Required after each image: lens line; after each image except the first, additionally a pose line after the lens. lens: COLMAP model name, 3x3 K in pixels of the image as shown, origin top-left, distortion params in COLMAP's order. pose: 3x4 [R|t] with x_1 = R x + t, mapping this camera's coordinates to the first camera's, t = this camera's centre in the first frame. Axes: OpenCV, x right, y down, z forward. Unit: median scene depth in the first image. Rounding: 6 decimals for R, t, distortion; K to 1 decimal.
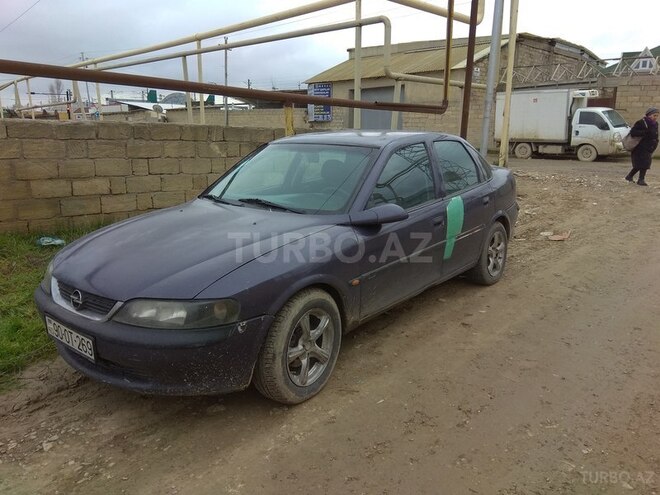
lens RADIAL K [[511.4, 0, 330.0], [0, 511.4, 247.5], [0, 0, 1]] dist [0.073811, -0.108765]
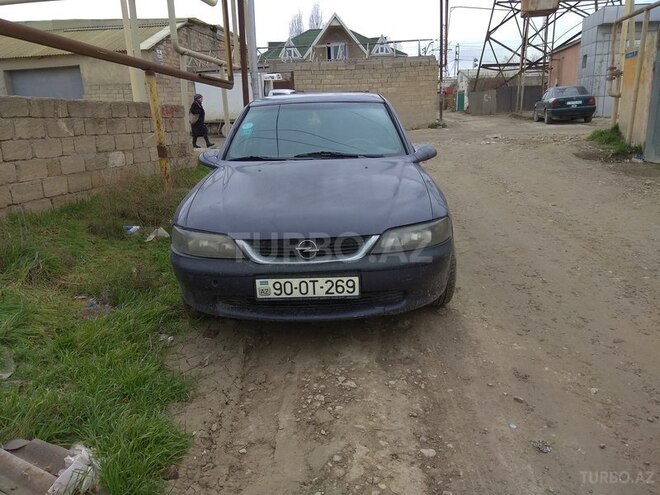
lens RADIAL K [[511.4, 0, 330.0], [0, 511.4, 247.5], [0, 0, 1]] dist [0.073811, -0.108765]
pose [[0.784291, -0.185557, 0.591994, -0.427727], [0.171258, 0.981901, 0.080883, 0.008606], [-0.596287, 0.037947, 0.801874, 0.068727]]
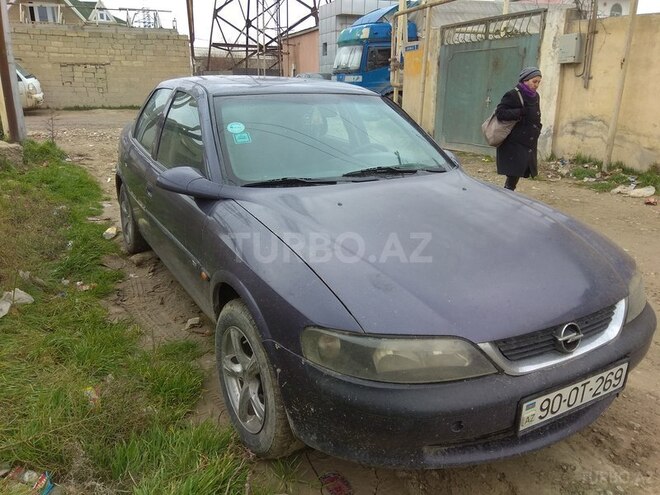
lens RADIAL K [[511.4, 0, 330.0], [0, 511.4, 247.5], [0, 0, 1]] dist [0.073811, -0.108765]
pose [[0.357087, -0.281402, 0.890675, -0.469599], [0.203121, 0.954116, 0.220011, -0.088405], [-0.911719, 0.102351, 0.397861, 0.410257]]
